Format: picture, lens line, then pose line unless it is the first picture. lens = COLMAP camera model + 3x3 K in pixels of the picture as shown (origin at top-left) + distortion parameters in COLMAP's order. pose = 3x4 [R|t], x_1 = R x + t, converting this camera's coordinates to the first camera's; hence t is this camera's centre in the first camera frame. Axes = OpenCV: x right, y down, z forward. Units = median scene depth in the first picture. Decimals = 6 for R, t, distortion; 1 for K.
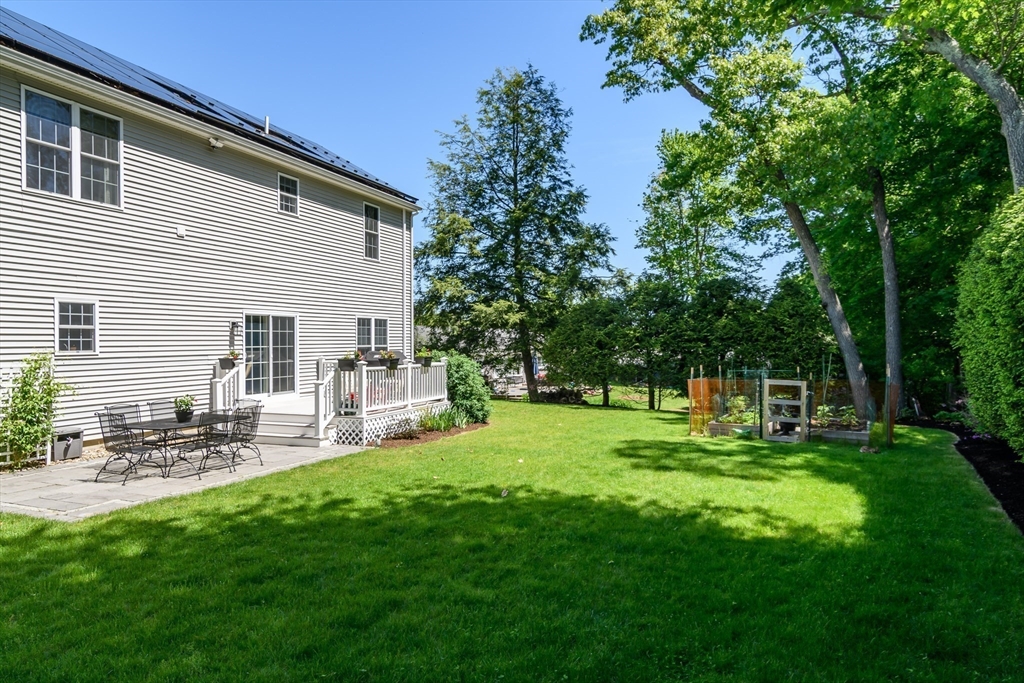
lens RADIAL K [[635.5, 0, 509.3], [0, 635.5, 346.4], [0, 0, 1]] dist [0.003844, -0.000337]
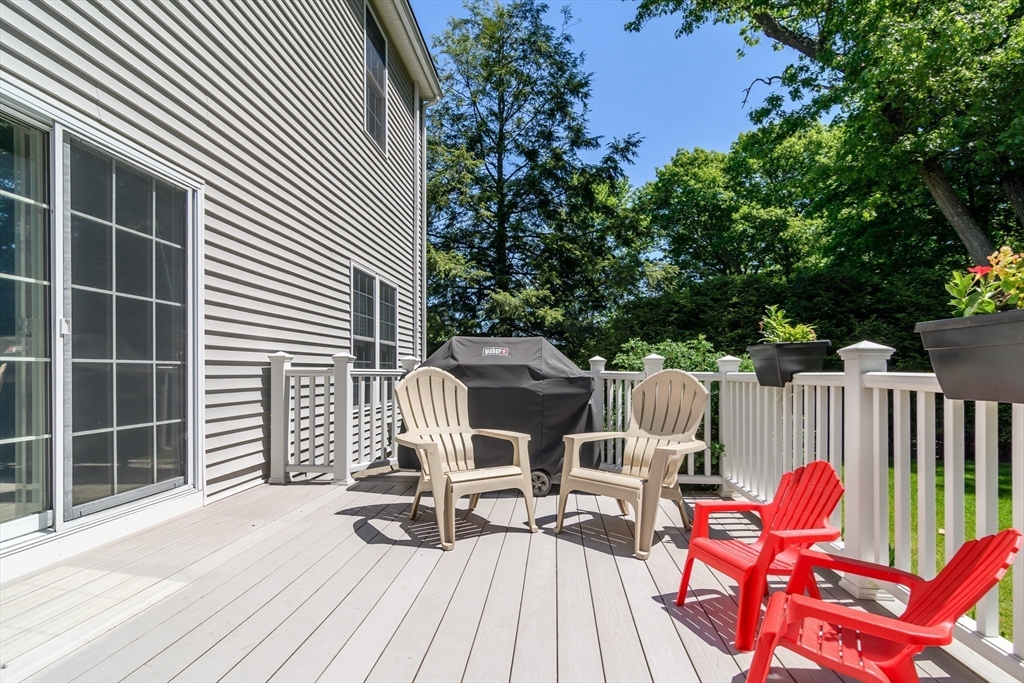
lens RADIAL K [[499.9, 0, 504.9], [0, 499.9, 376.5], [0, 0, 1]] dist [0.003183, 0.001229]
pose [[0.963313, 0.004739, 0.268339, -0.347303], [-0.005628, 0.999981, 0.002542, 0.035833], [-0.268322, -0.003959, 0.963321, 0.998106]]
